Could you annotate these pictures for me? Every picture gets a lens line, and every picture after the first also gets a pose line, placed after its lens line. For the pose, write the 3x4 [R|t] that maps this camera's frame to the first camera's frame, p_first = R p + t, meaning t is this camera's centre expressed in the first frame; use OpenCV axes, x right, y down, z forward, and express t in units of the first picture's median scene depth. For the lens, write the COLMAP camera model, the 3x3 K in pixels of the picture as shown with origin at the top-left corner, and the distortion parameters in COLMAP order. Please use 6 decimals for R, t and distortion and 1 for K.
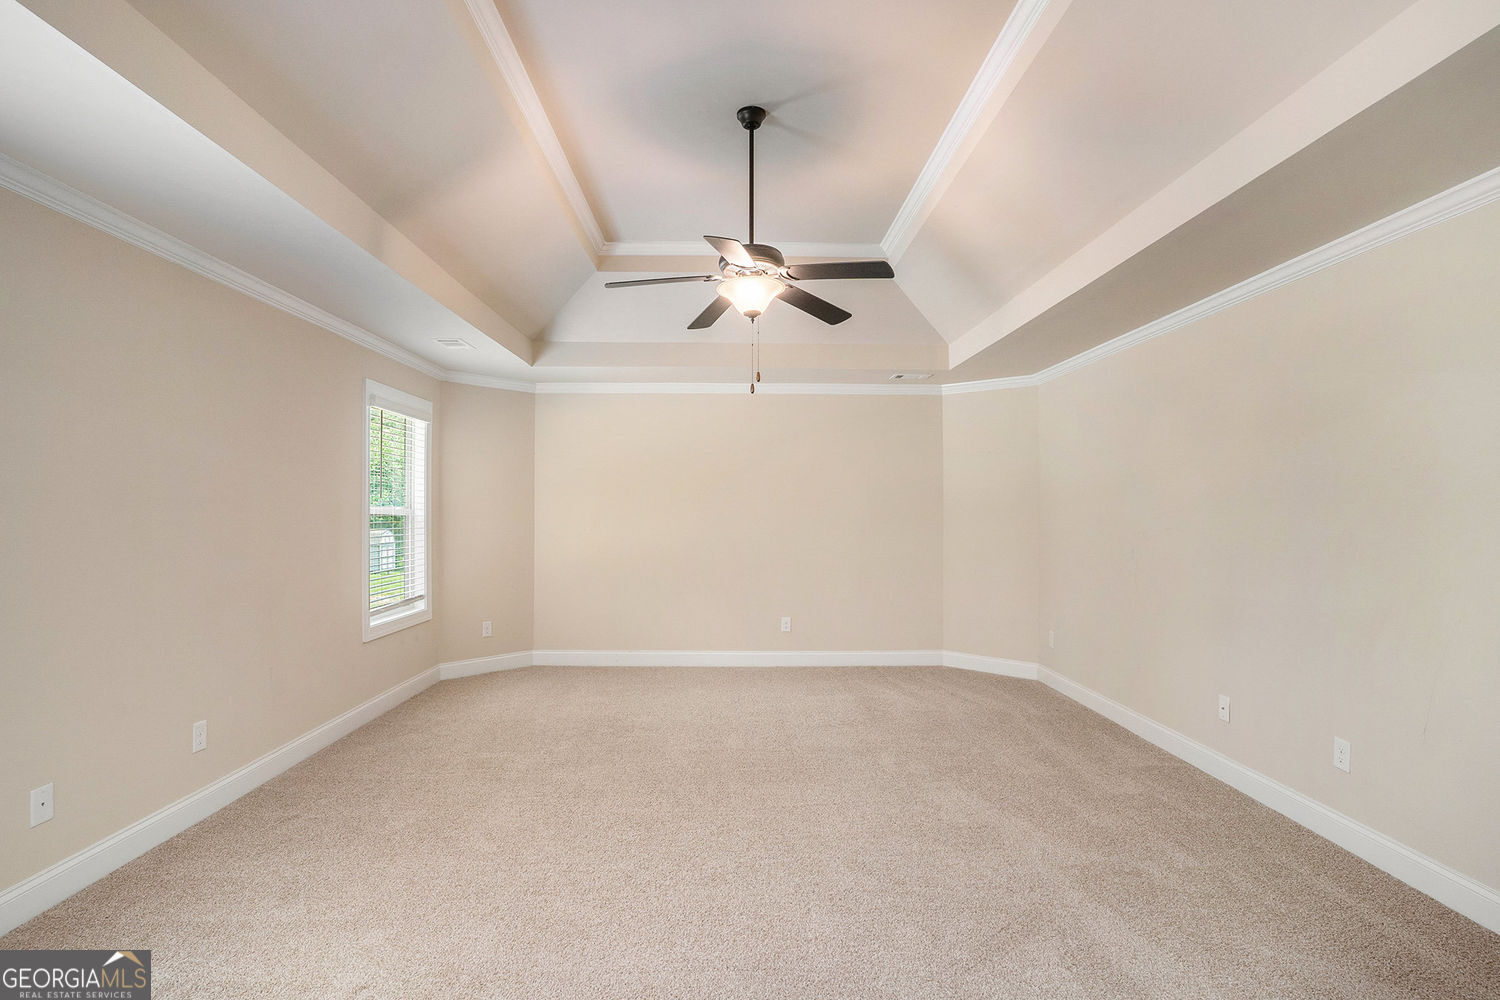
lens RADIAL K [[773.2, 0, 743.4], [0, 773.2, 506.5], [0, 0, 1]] dist [-0.087146, 0.054174]
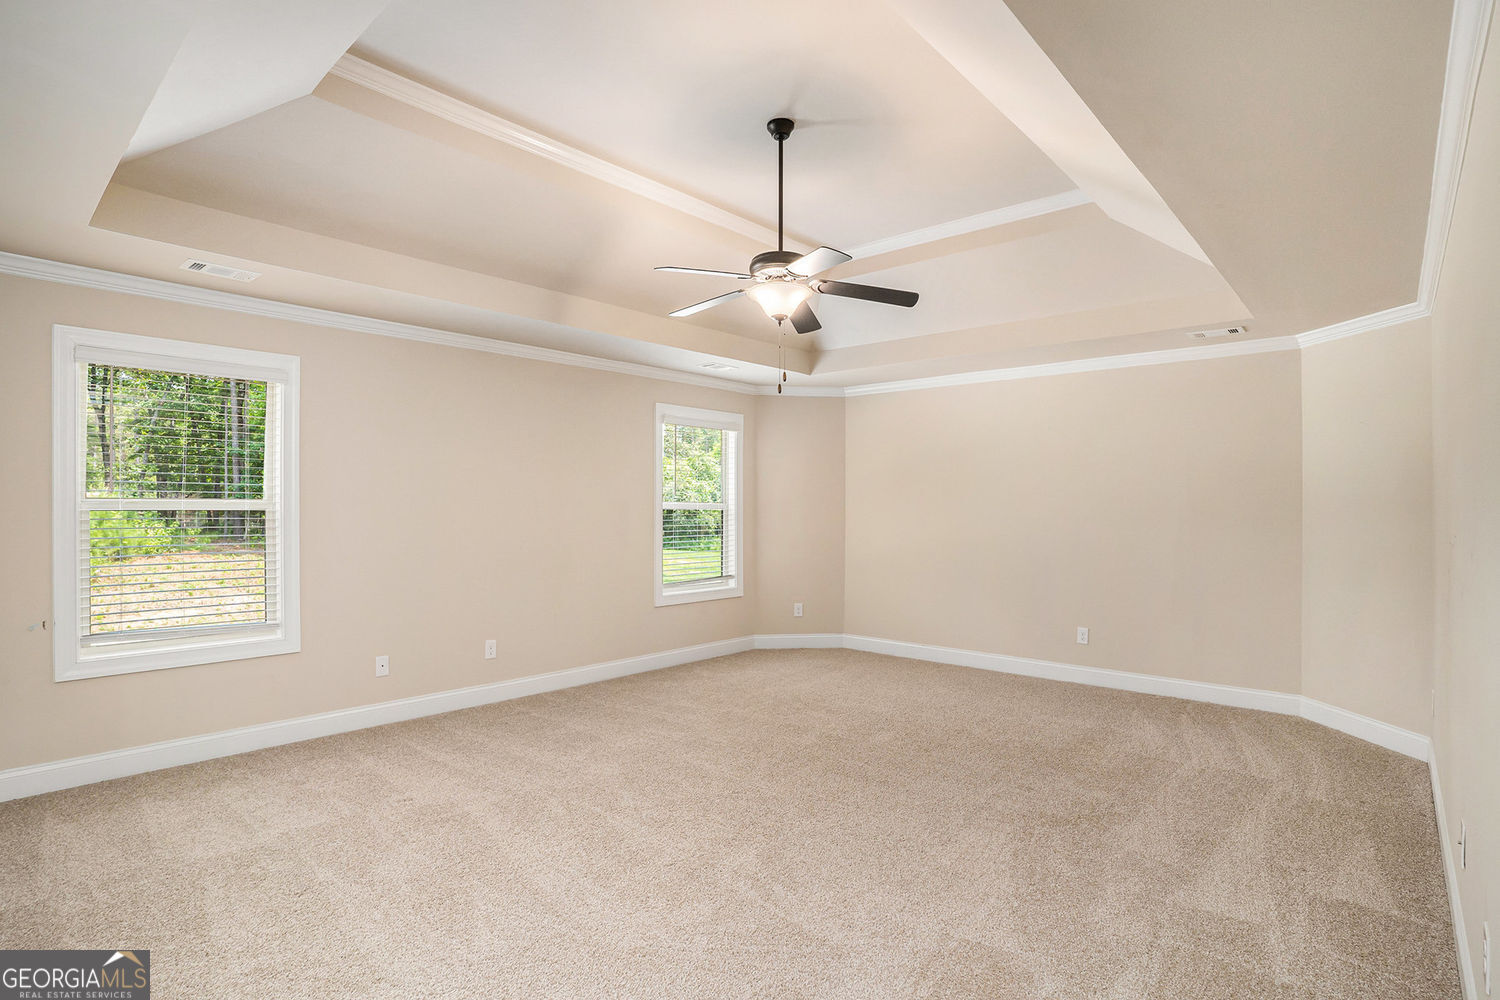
lens RADIAL K [[773.2, 0, 743.4], [0, 773.2, 506.5], [0, 0, 1]] dist [-0.087146, 0.054174]
pose [[0.716737, 0.001516, -0.697342, 0.470746], [0.001533, 0.999992, 0.003750, 0.003098], [0.697342, -0.003756, 0.716729, 0.141442]]
